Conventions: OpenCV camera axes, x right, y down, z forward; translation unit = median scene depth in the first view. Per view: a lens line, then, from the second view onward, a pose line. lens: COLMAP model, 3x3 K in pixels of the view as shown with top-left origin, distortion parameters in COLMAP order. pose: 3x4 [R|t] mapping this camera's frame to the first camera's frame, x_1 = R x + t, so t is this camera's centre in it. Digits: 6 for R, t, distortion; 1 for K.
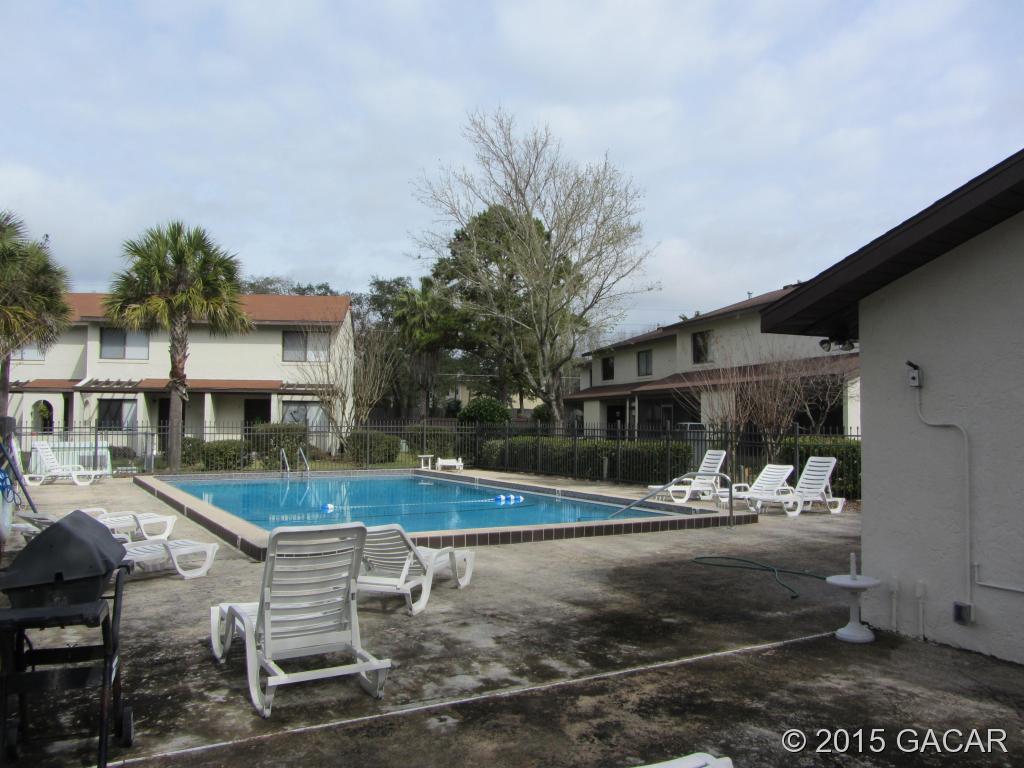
lens RADIAL K [[839.1, 0, 512.0], [0, 839.1, 384.0], [0, 0, 1]] dist [-0.022064, -0.003843]
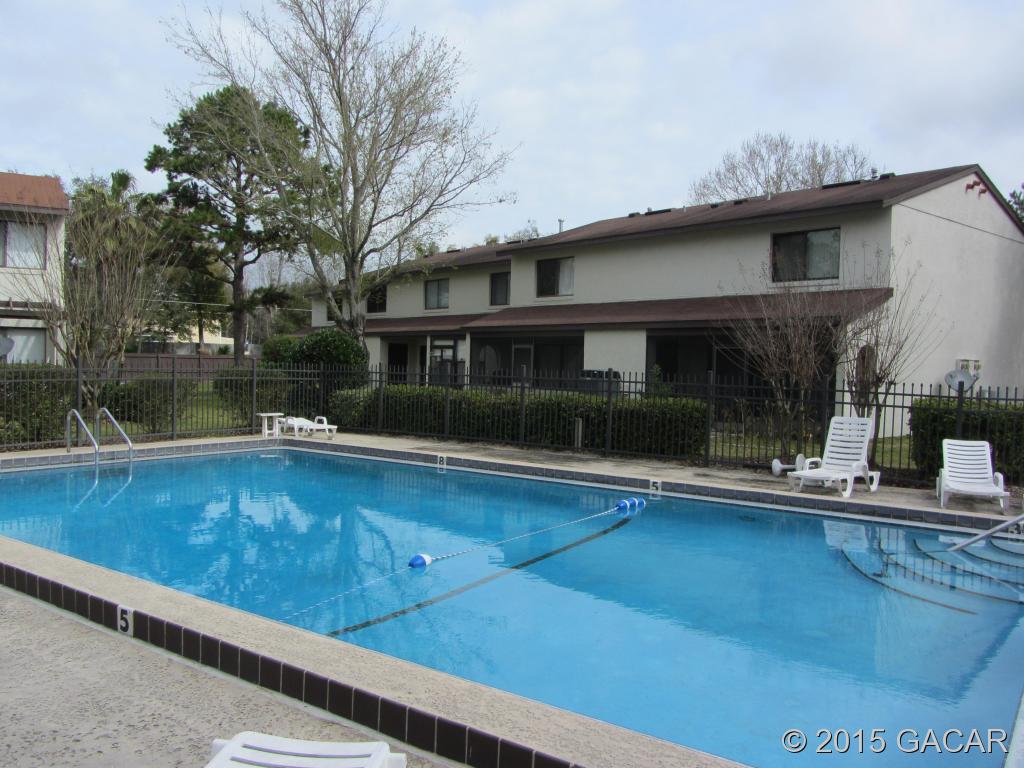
lens RADIAL K [[839.1, 0, 512.0], [0, 839.1, 384.0], [0, 0, 1]] dist [-0.022064, -0.003843]
pose [[0.913897, 0.006103, 0.405901, -0.161591], [-0.036203, 0.997128, 0.066519, 0.008695], [-0.404329, -0.075486, 0.911493, 0.257958]]
